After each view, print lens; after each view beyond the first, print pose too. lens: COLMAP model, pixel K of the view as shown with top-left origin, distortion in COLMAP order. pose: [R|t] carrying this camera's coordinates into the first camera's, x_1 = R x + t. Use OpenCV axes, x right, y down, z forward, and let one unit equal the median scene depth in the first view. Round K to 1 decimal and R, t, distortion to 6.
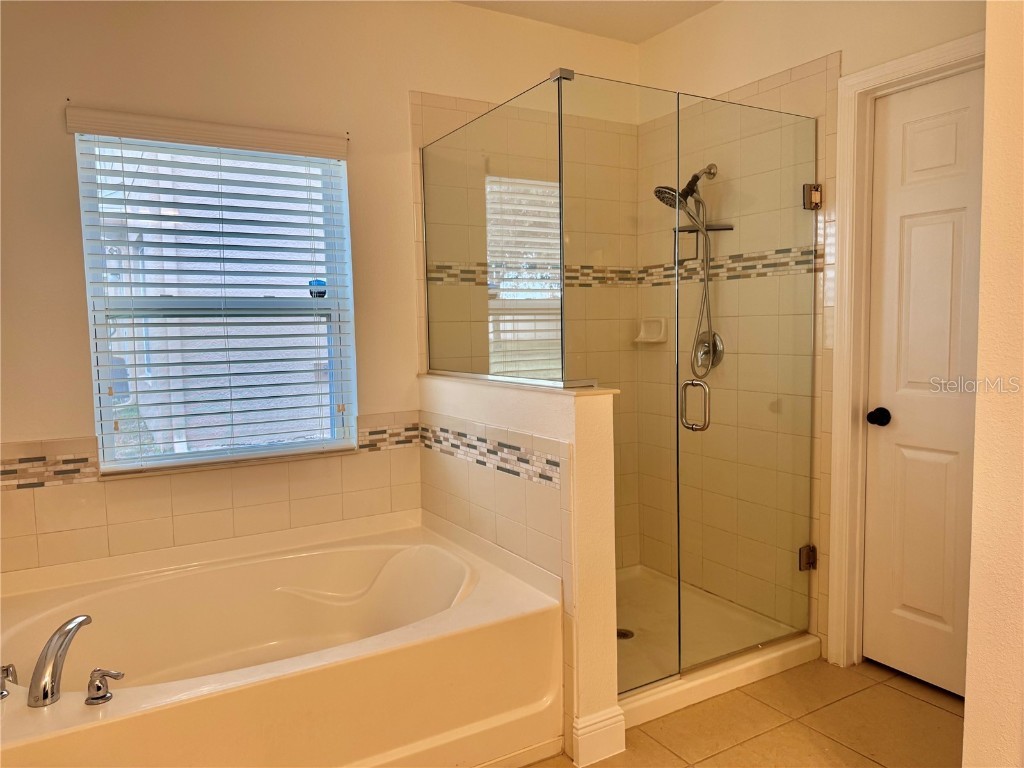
lens RADIAL K [[728.7, 0, 509.8], [0, 728.7, 386.0], [0, 0, 1]] dist [0.045109, -0.048522]
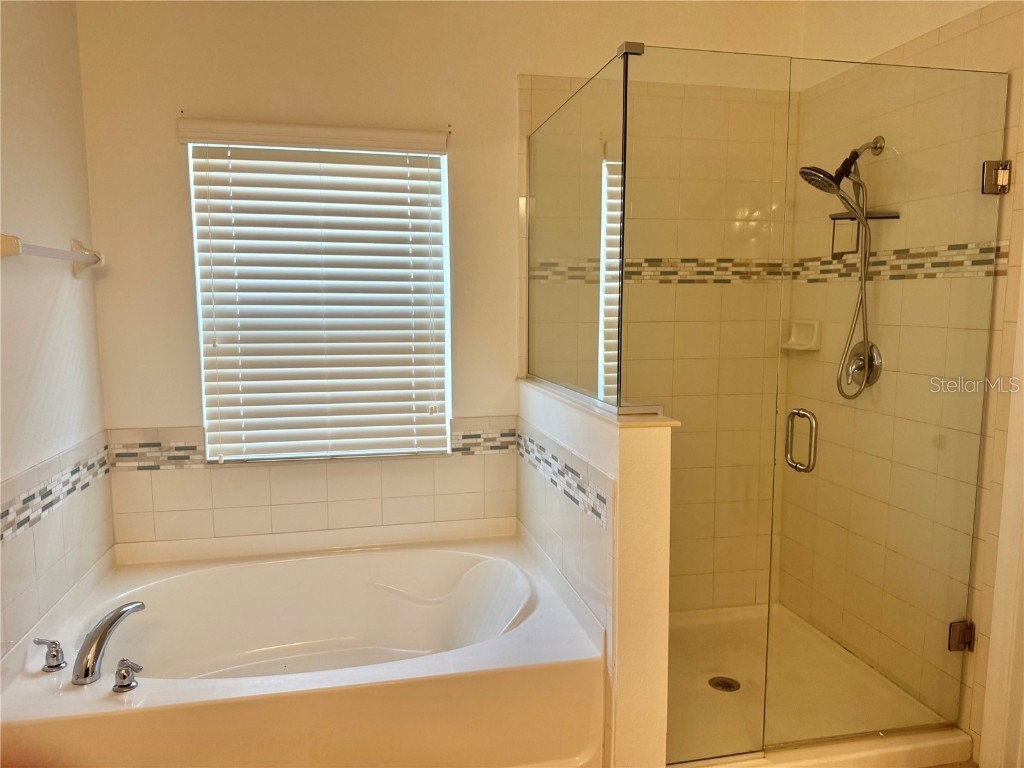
lens RADIAL K [[728.7, 0, 511.3], [0, 728.7, 391.1], [0, 0, 1]] dist [0.045109, -0.048522]
pose [[0.950089, 0.056108, -0.306893, 0.169414], [-0.042040, 0.997748, 0.052264, -0.051123], [0.309134, -0.036754, 0.950308, 0.100093]]
